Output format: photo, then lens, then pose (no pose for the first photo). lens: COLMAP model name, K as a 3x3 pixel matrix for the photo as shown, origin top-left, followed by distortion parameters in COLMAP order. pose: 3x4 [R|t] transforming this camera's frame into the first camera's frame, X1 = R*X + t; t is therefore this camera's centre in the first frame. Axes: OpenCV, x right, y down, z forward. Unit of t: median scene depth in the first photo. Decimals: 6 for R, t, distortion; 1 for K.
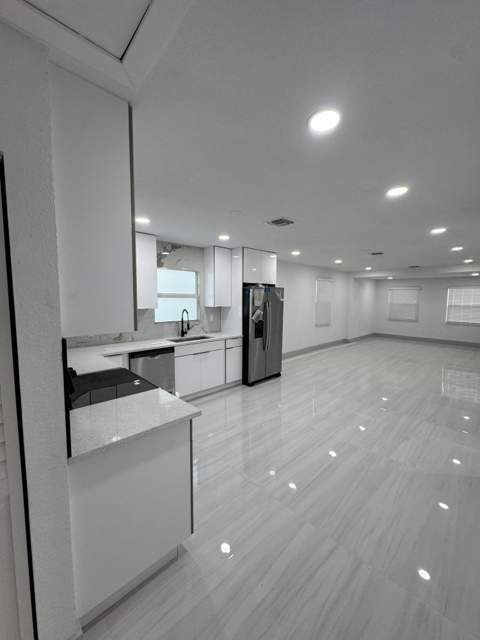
lens RADIAL K [[254.1, 0, 242.7], [0, 254.1, 318.0], [0, 0, 1]] dist [0.008554, -0.000946]
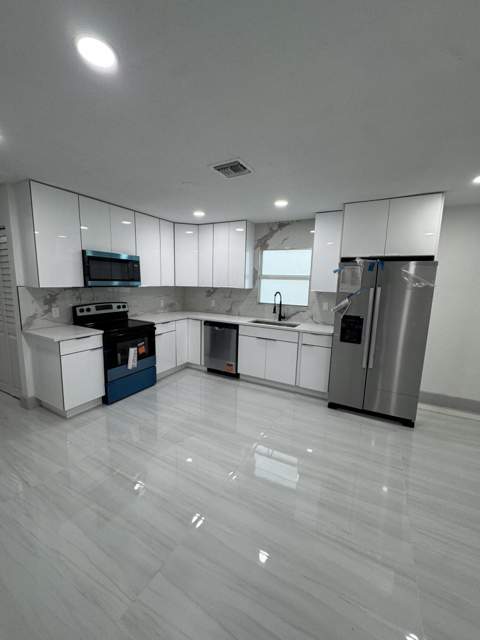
lens RADIAL K [[254.1, 0, 240.0], [0, 254.1, 318.9], [0, 0, 1]] dist [0.008554, -0.000946]
pose [[0.297180, 0.151049, -0.942798, 0.612847], [-0.097153, 0.987067, 0.127518, -0.040357], [0.949866, 0.053700, 0.308011, 0.564427]]
